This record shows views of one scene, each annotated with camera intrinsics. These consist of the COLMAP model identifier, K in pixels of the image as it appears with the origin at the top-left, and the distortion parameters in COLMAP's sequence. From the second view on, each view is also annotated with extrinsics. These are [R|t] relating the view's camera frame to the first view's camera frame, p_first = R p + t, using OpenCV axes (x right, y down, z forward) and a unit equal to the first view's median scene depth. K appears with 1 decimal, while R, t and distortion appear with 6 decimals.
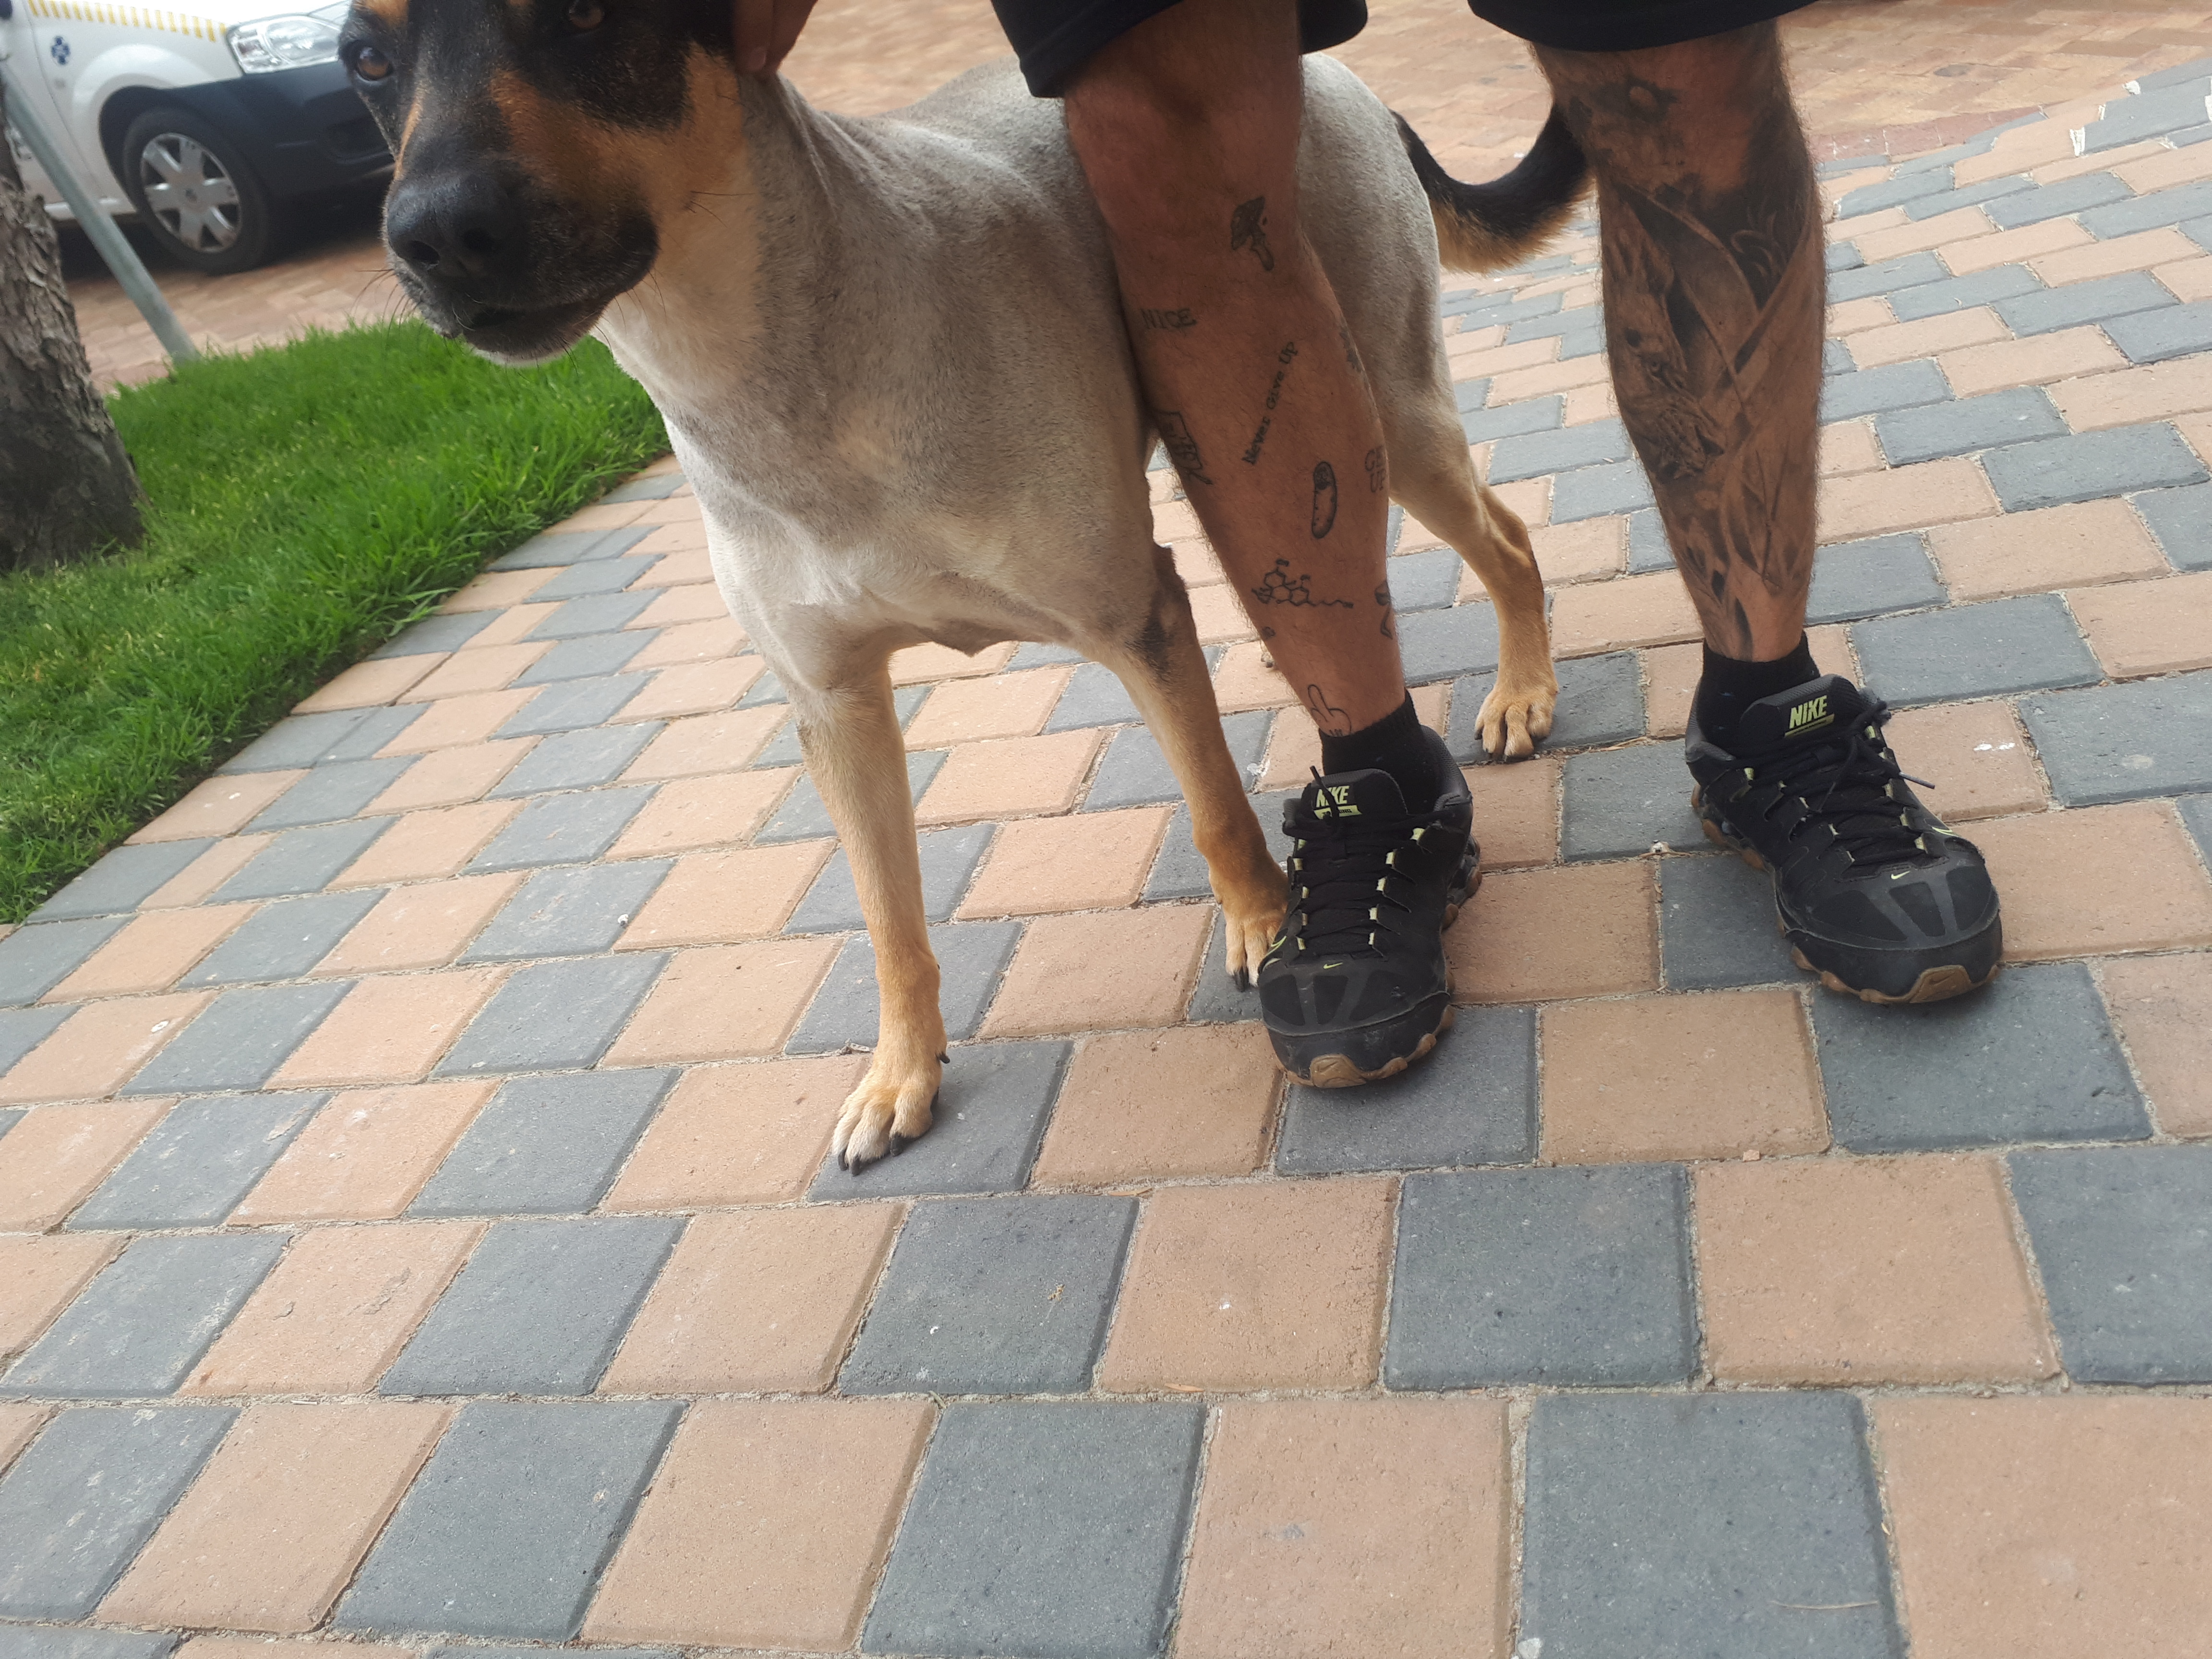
lens RADIAL K [[1654.4, 0, 1106.0], [0, 1654.4, 829.5], [0, 0, 1]] dist [-0.003898, -0.002861]
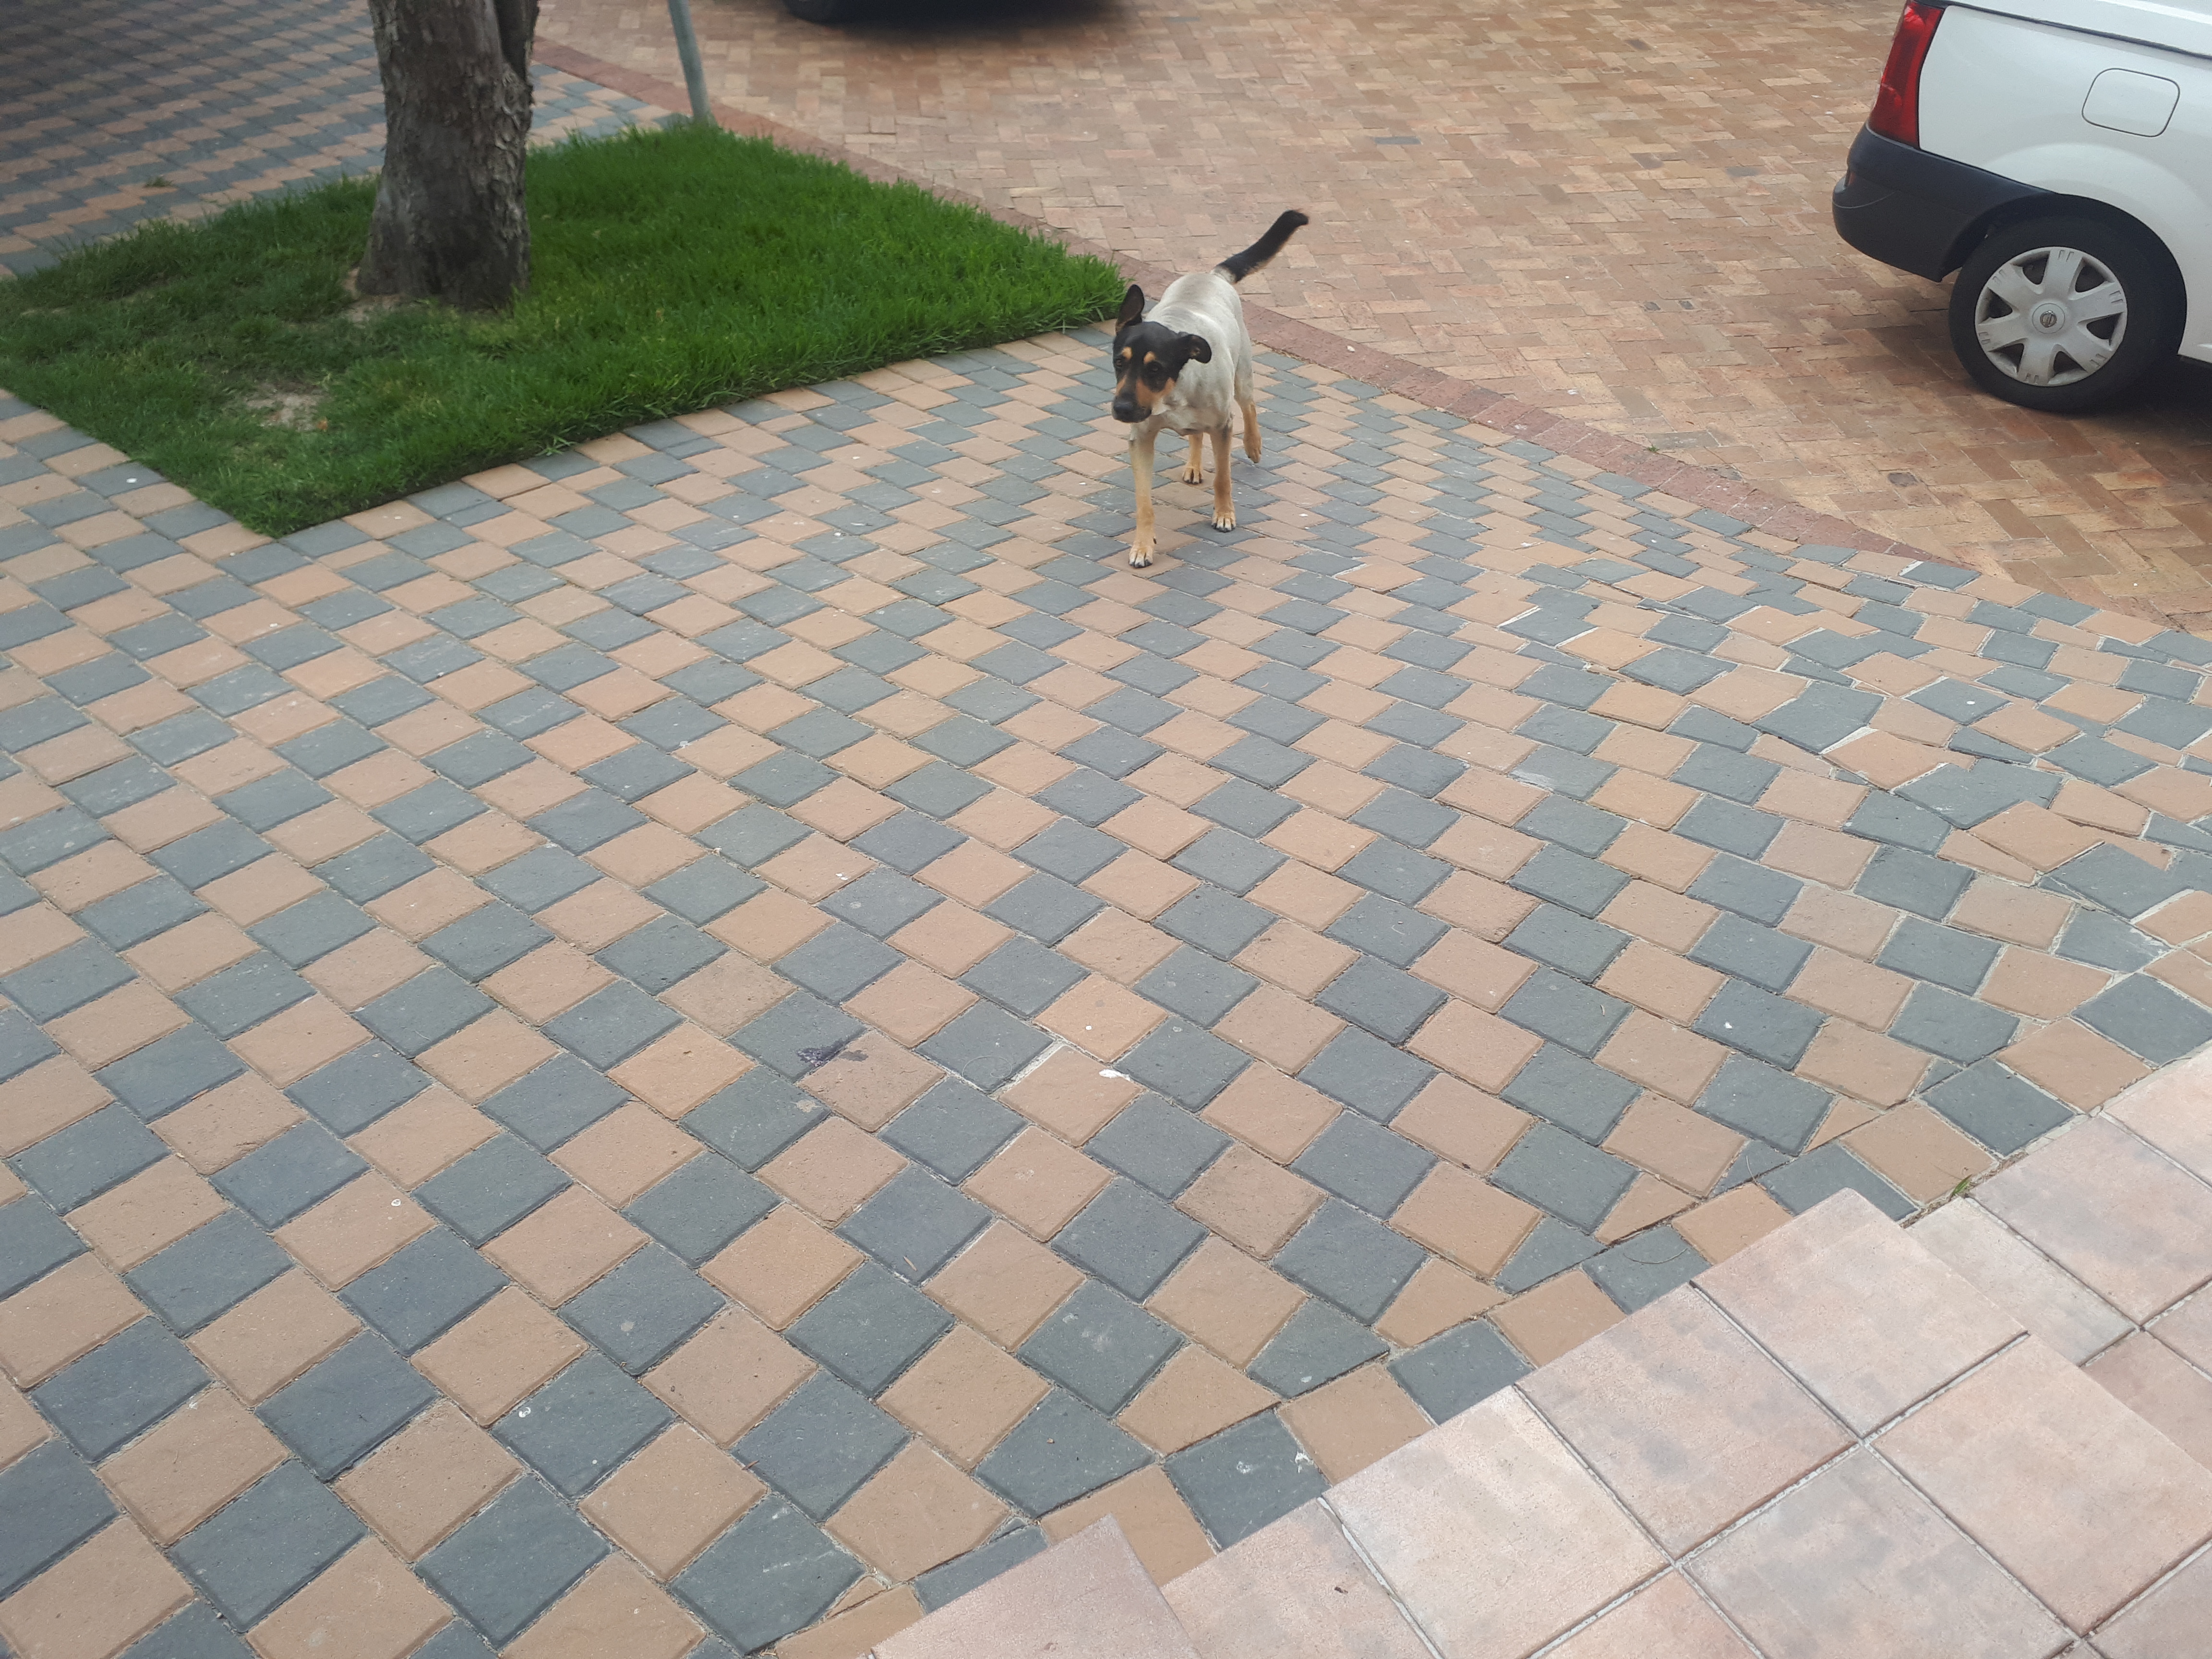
lens RADIAL K [[1654.4, 0, 1106.0], [0, 1654.4, 829.5], [0, 0, 1]] dist [-0.003898, -0.002861]
pose [[0.860206, 0.463954, -0.211642, 0.786102], [-0.432262, 0.883587, 0.180064, -0.412456], [0.270546, -0.063407, 0.960617, -0.683216]]
